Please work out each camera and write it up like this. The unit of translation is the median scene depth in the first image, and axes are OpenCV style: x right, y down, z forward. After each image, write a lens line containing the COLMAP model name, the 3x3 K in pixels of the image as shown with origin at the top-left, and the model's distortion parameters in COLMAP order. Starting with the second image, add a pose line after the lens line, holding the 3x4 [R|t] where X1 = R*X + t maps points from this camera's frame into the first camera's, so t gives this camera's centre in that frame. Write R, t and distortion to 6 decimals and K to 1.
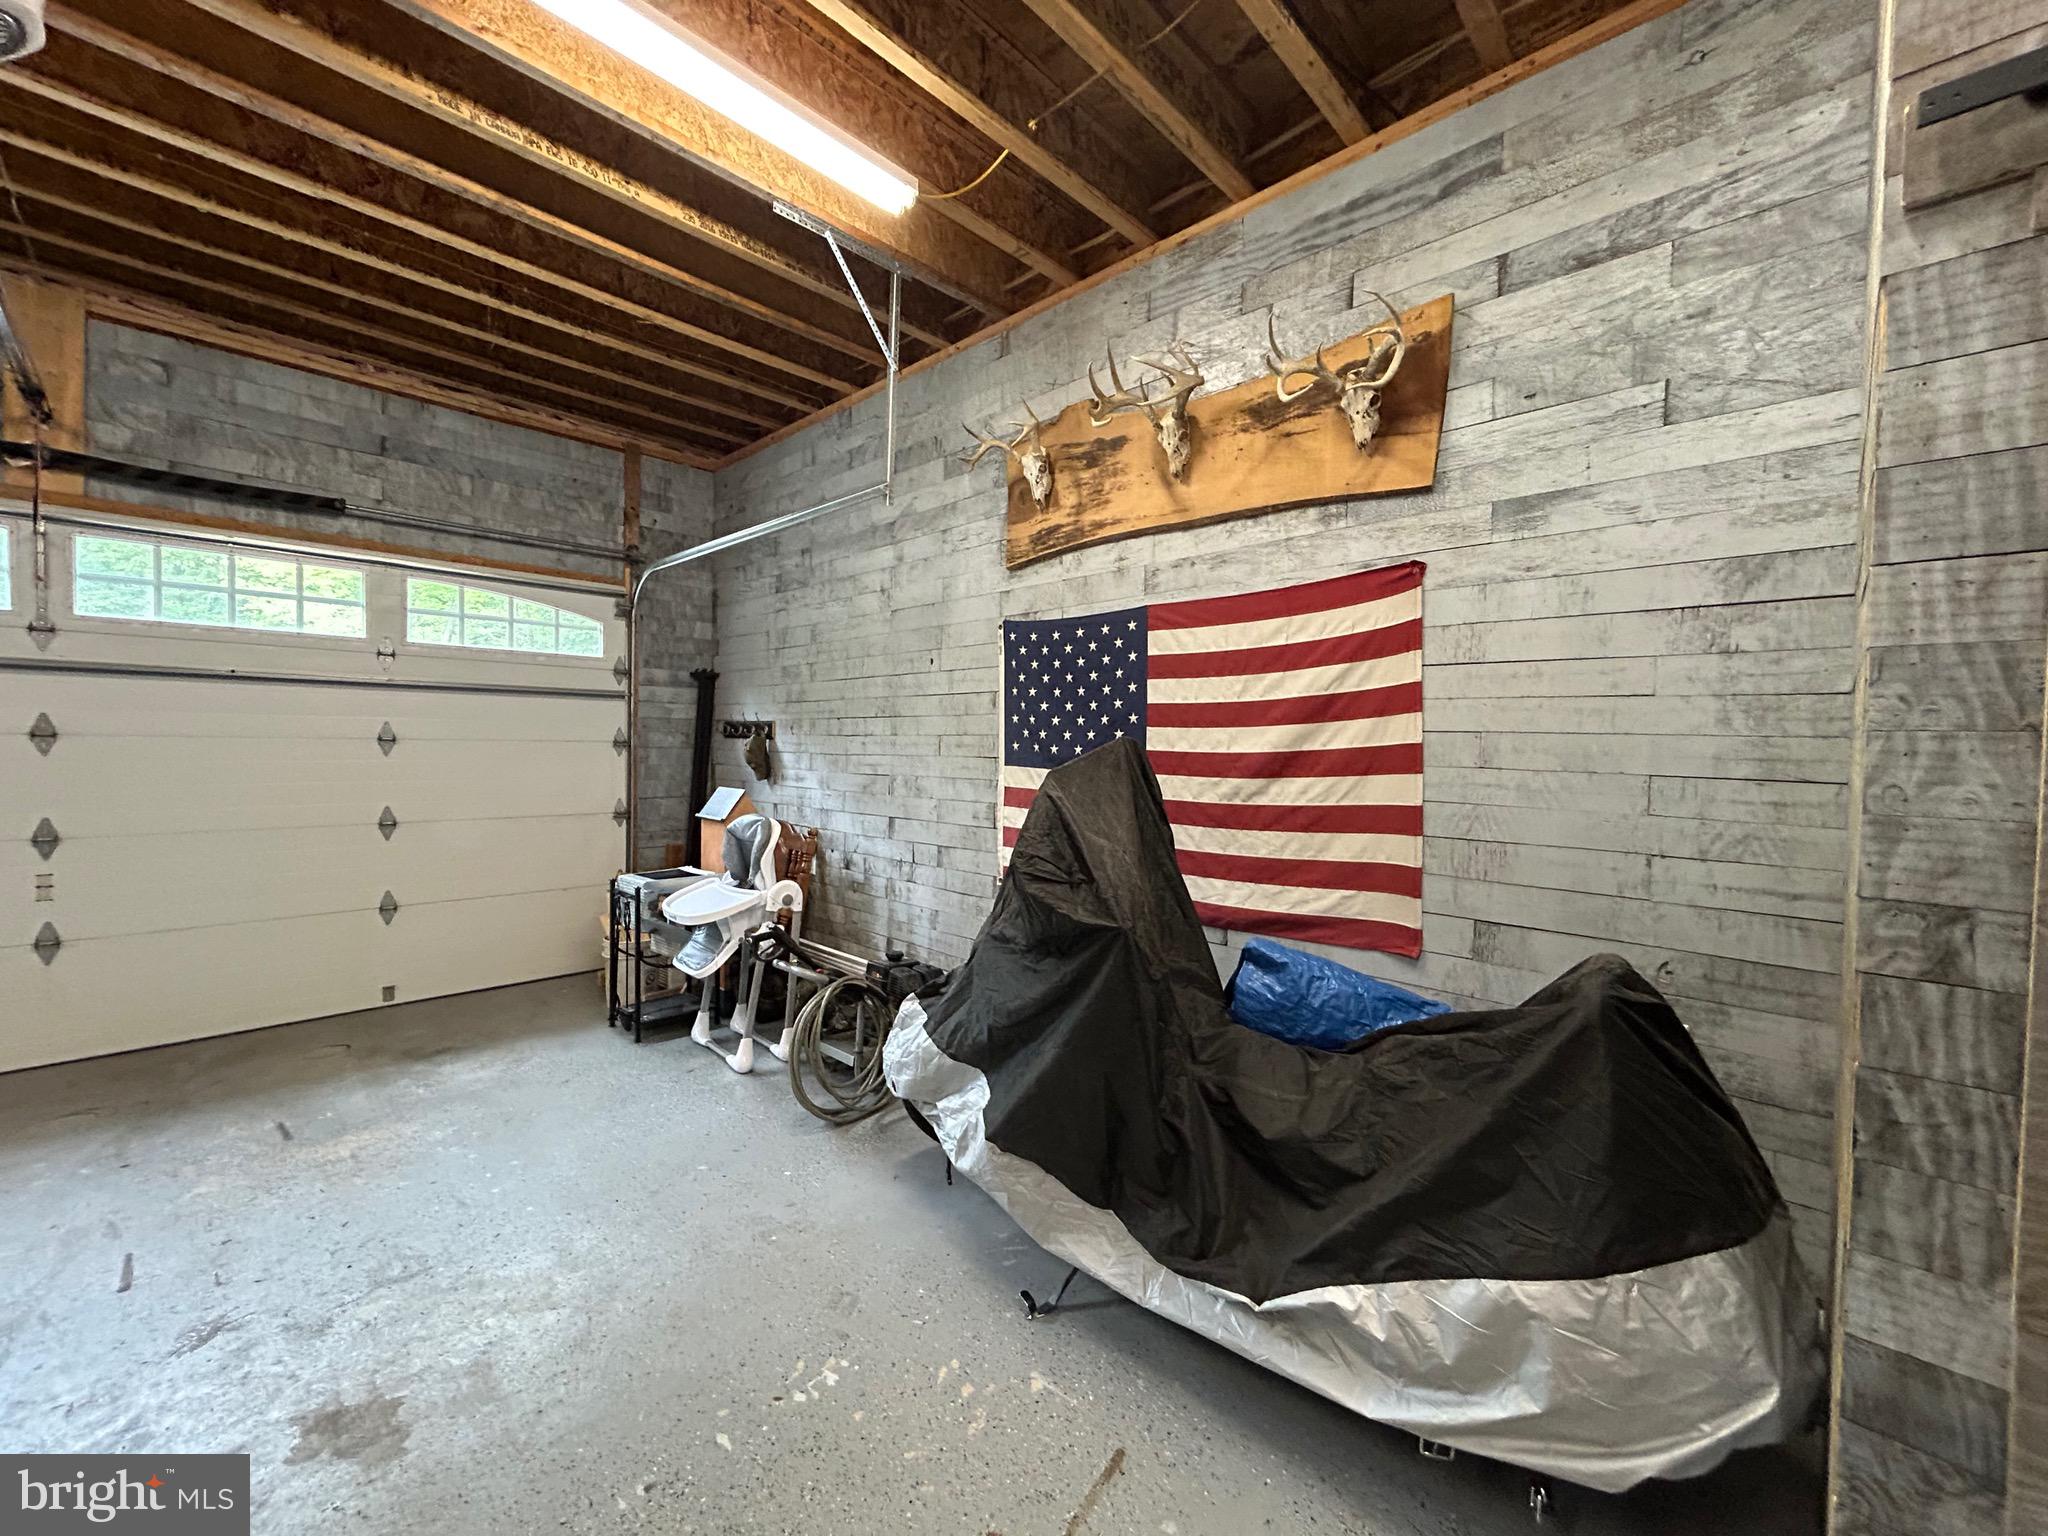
lens RADIAL K [[827.5, 0, 1023.5], [0, 827.5, 765.1], [0, 0, 1]] dist [0.002178, -0.000967]
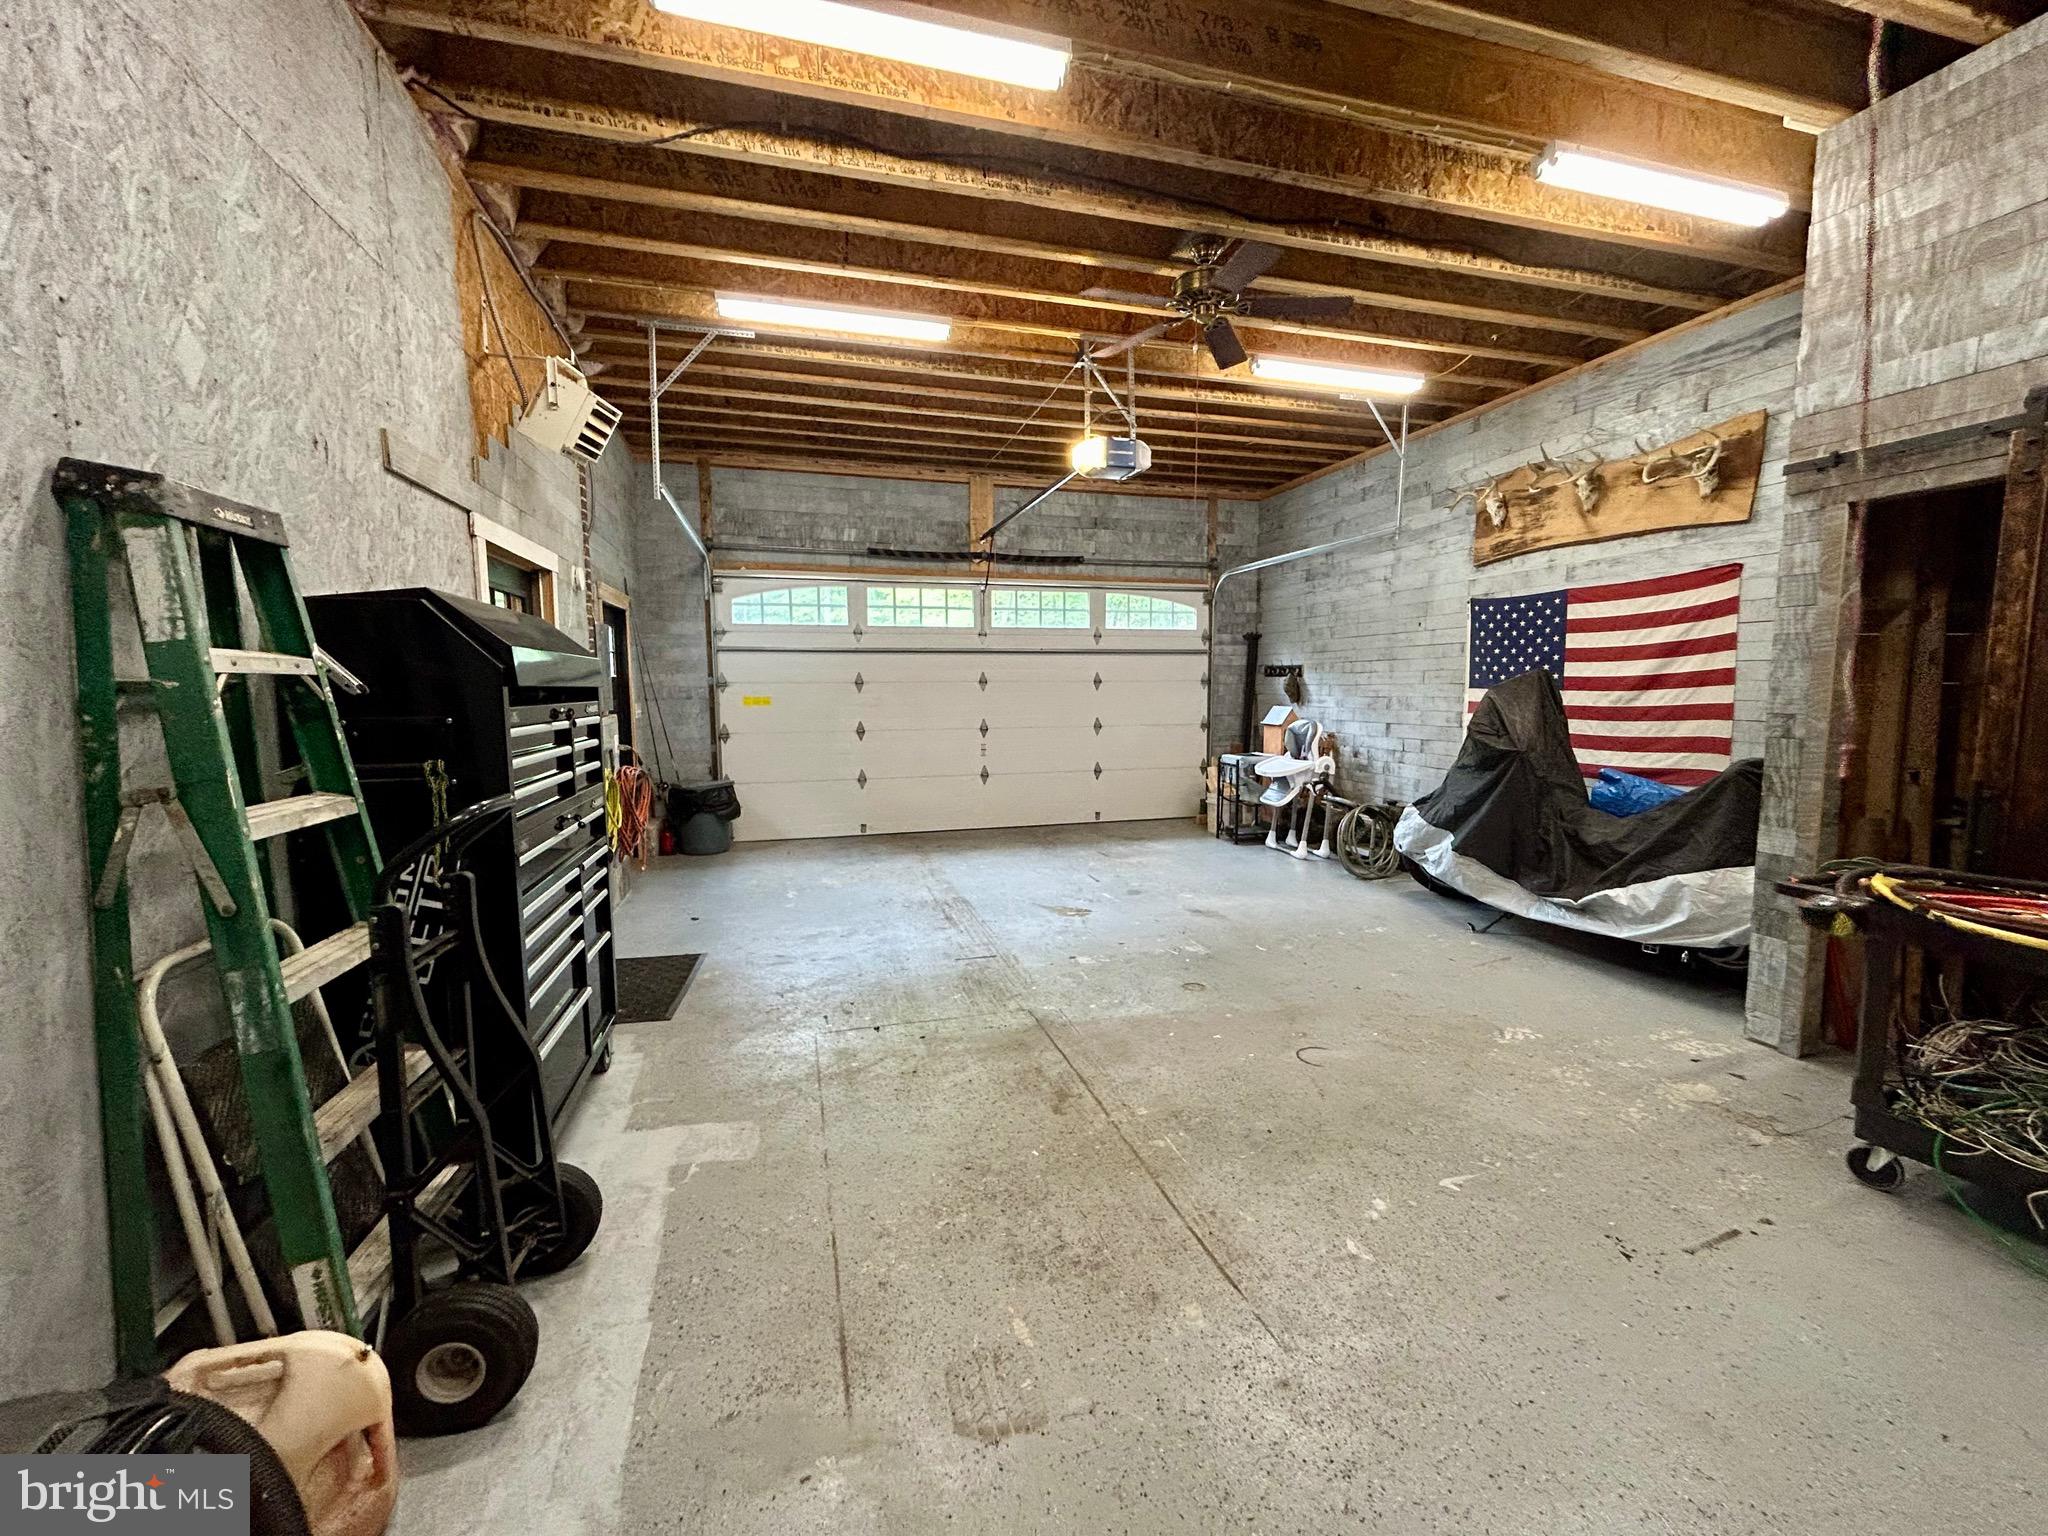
lens RADIAL K [[827.5, 0, 1026.5], [0, 827.5, 763.9], [0, 0, 1]] dist [0.002178, -0.000967]
pose [[0.867493, 0.028127, -0.496654, 0.040263], [0.006694, 0.997650, 0.068192, 0.035771], [0.497405, -0.062480, 0.865266, -0.963026]]
